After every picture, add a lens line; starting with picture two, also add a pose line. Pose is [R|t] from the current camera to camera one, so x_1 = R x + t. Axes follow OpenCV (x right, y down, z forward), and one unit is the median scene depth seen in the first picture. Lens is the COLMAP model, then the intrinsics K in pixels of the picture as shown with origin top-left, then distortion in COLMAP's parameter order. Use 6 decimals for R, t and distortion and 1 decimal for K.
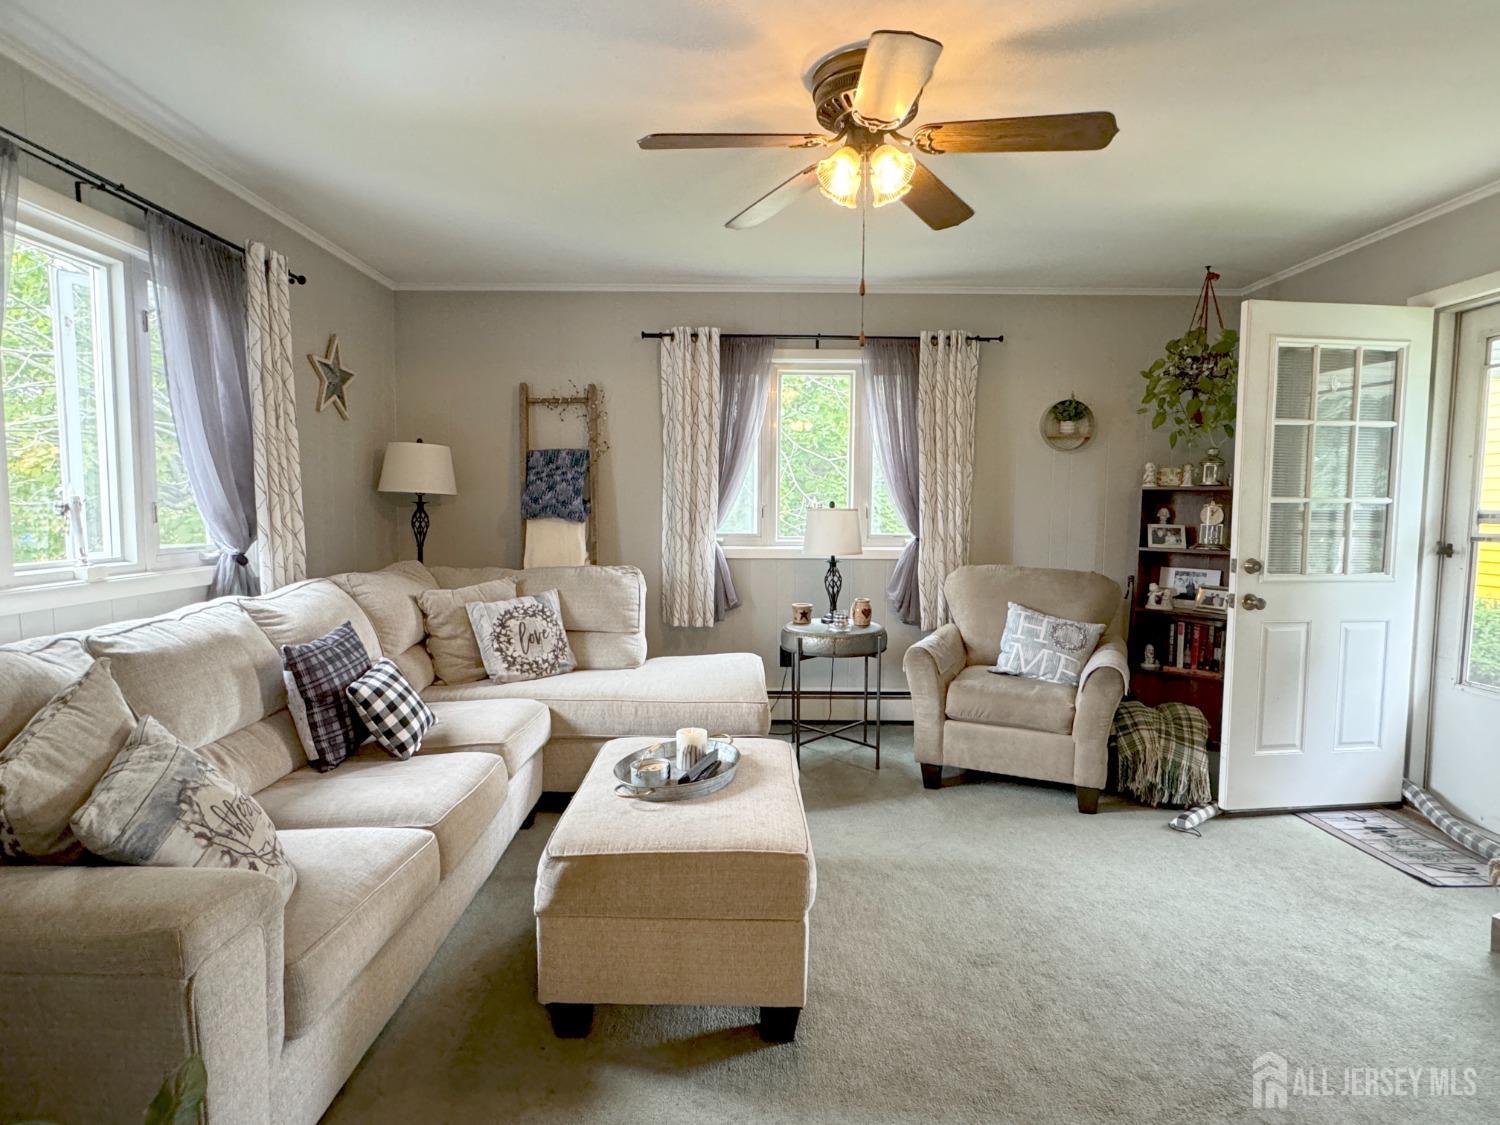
lens RADIAL K [[789.2, 0, 758.0], [0, 789.2, 560.2], [0, 0, 1]] dist [-0.000093, 0.000665]
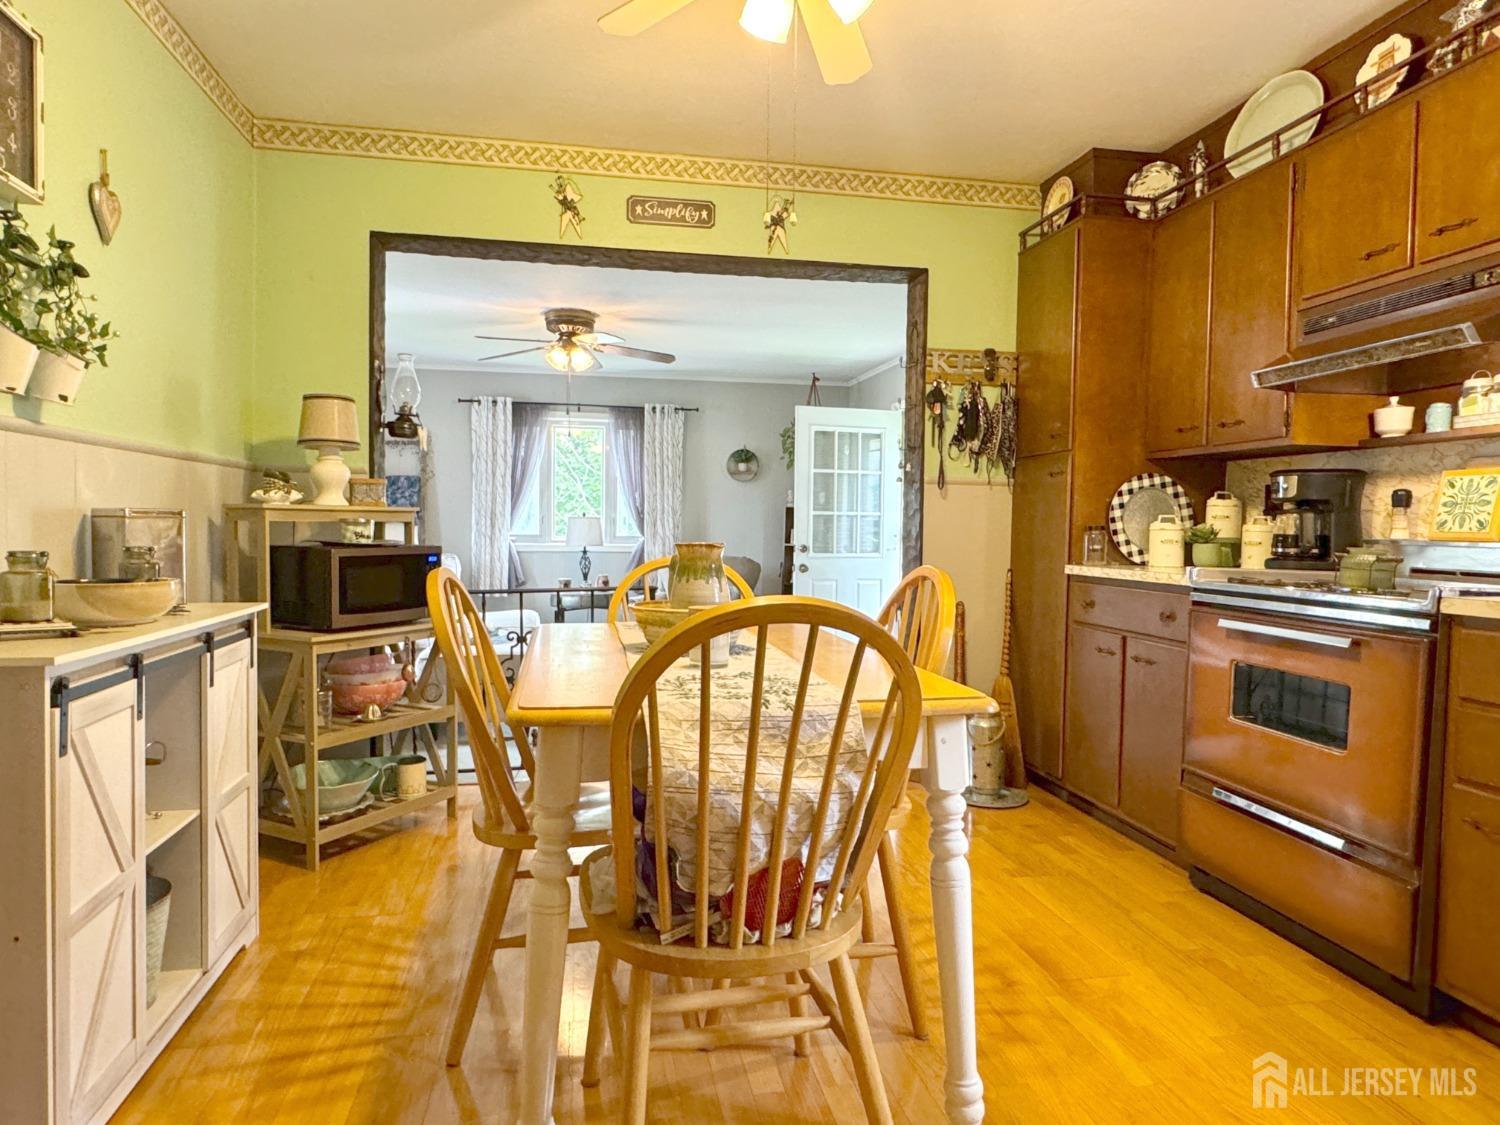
lens RADIAL K [[908.1, 0, 738.4], [0, 908.1, 557.5], [0, 0, 1]] dist [-0.004783, 0.001810]
pose [[0.986074, 0.001289, 0.166300, 0.090489], [0.004386, 0.999421, -0.033755, 0.071927], [-0.166247, 0.034014, 0.985497, -0.772171]]
